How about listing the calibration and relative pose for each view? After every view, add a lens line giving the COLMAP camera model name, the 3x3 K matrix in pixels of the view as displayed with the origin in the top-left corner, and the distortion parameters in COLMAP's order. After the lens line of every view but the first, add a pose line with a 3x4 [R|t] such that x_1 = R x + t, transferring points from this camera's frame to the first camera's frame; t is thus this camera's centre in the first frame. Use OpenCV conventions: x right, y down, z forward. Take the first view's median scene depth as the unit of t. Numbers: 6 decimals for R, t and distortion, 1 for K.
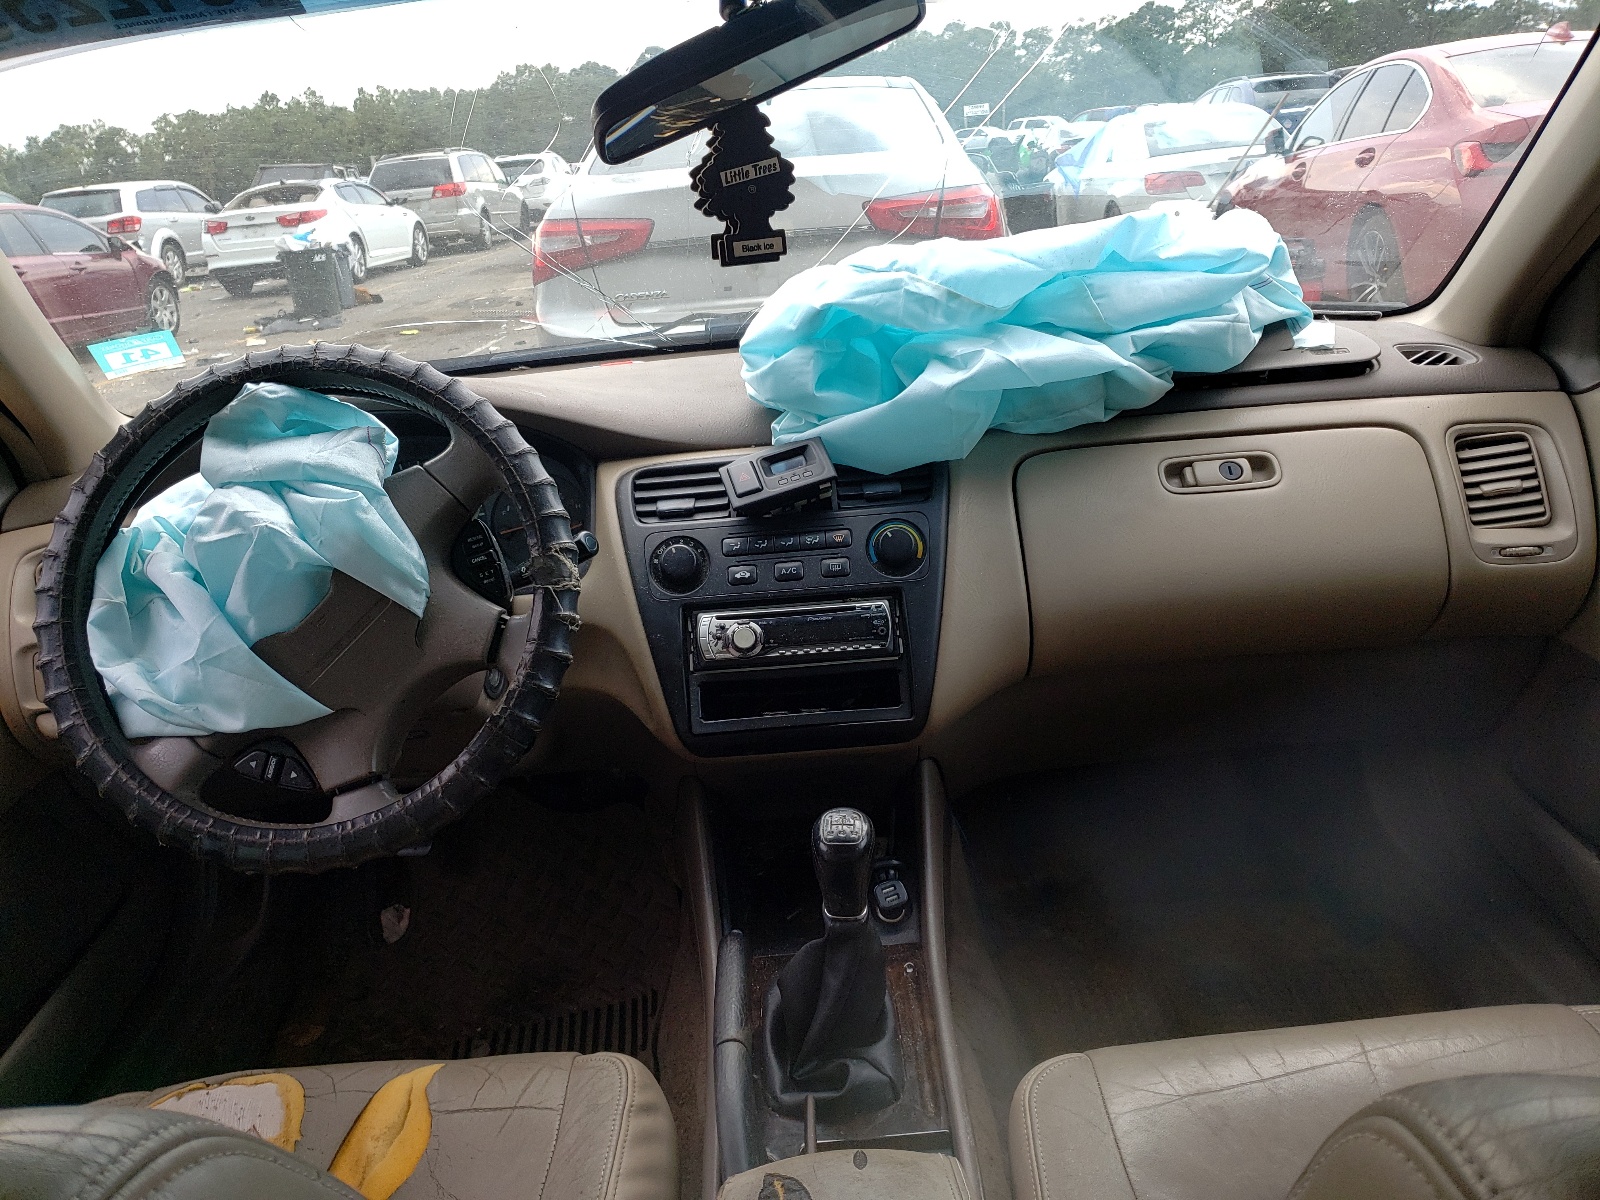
lens RADIAL K [[1179.9, 0, 796.6], [0, 1179.9, 623.2], [0, 0, 1]] dist [0.002635, 0.006530]
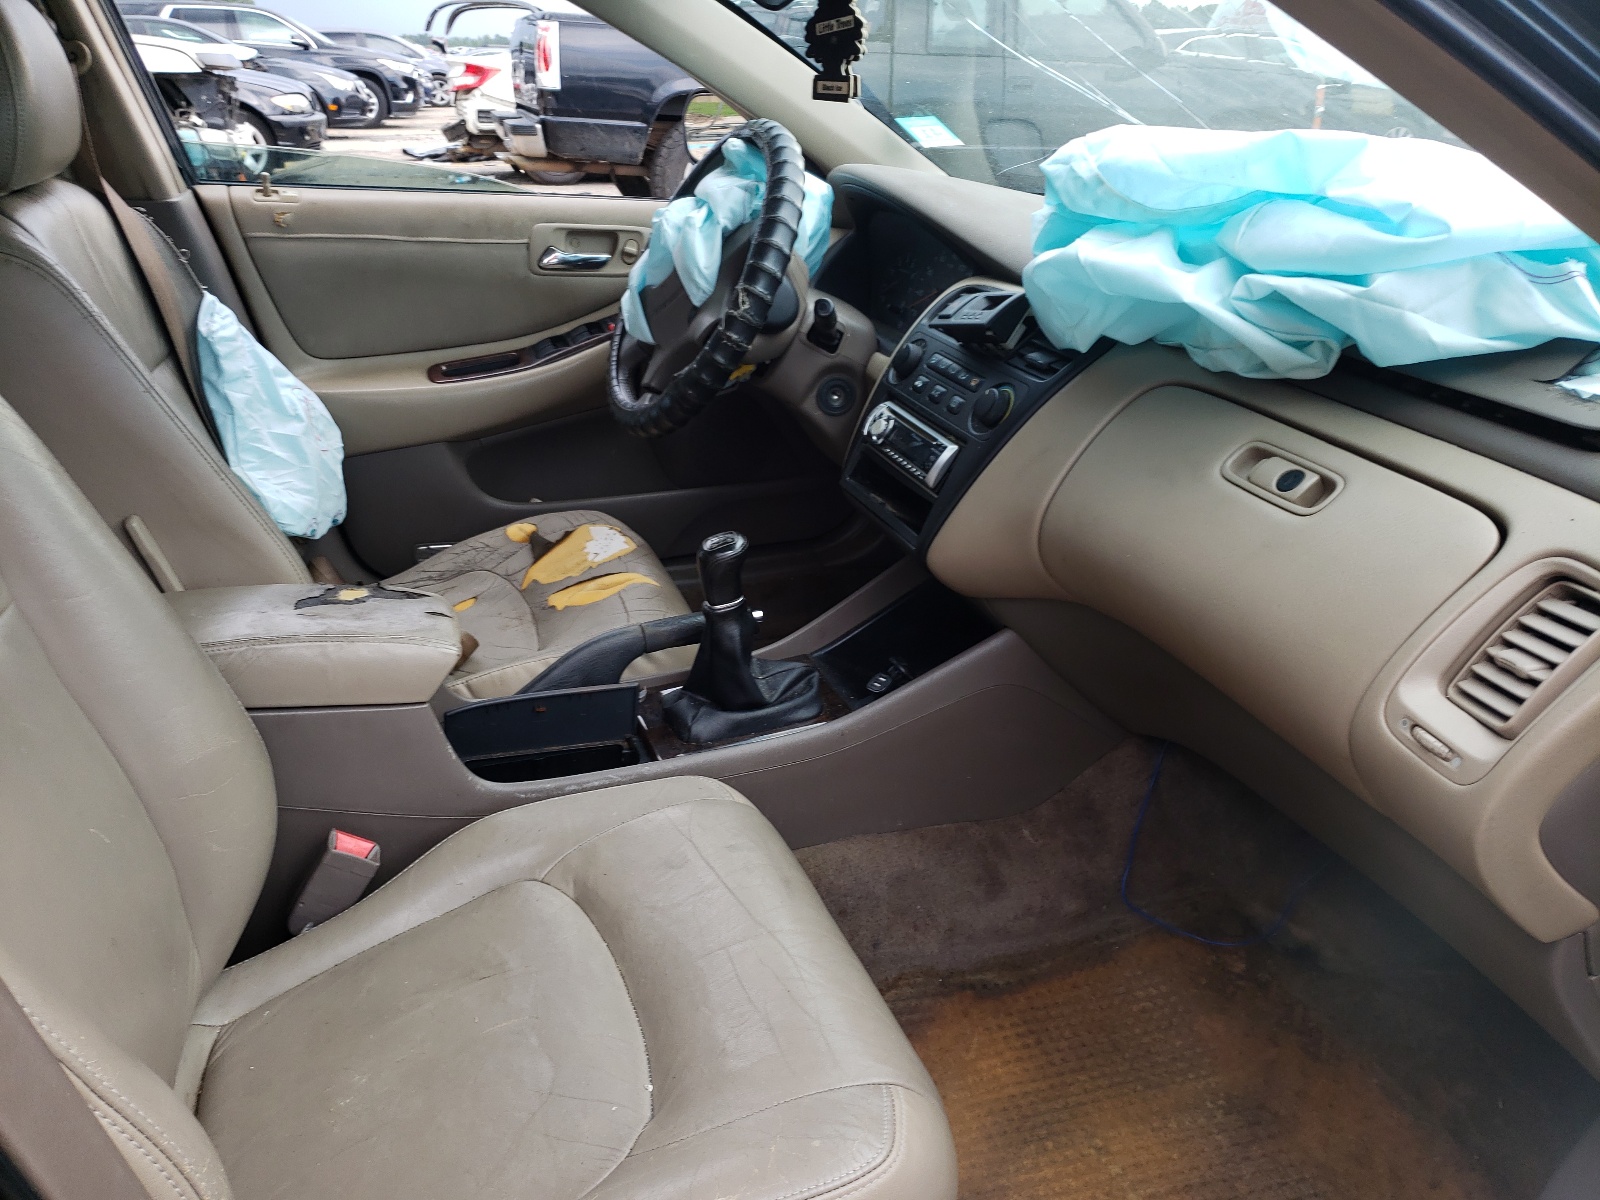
lens RADIAL K [[1179.9, 0, 796.6], [0, 1179.9, 623.2], [0, 0, 1]] dist [0.002635, 0.006530]
pose [[0.344039, 0.500914, -0.794180, 1.233775], [-0.385964, 0.846495, 0.366711, -0.278962], [0.855961, 0.180362, 0.484563, 0.451249]]
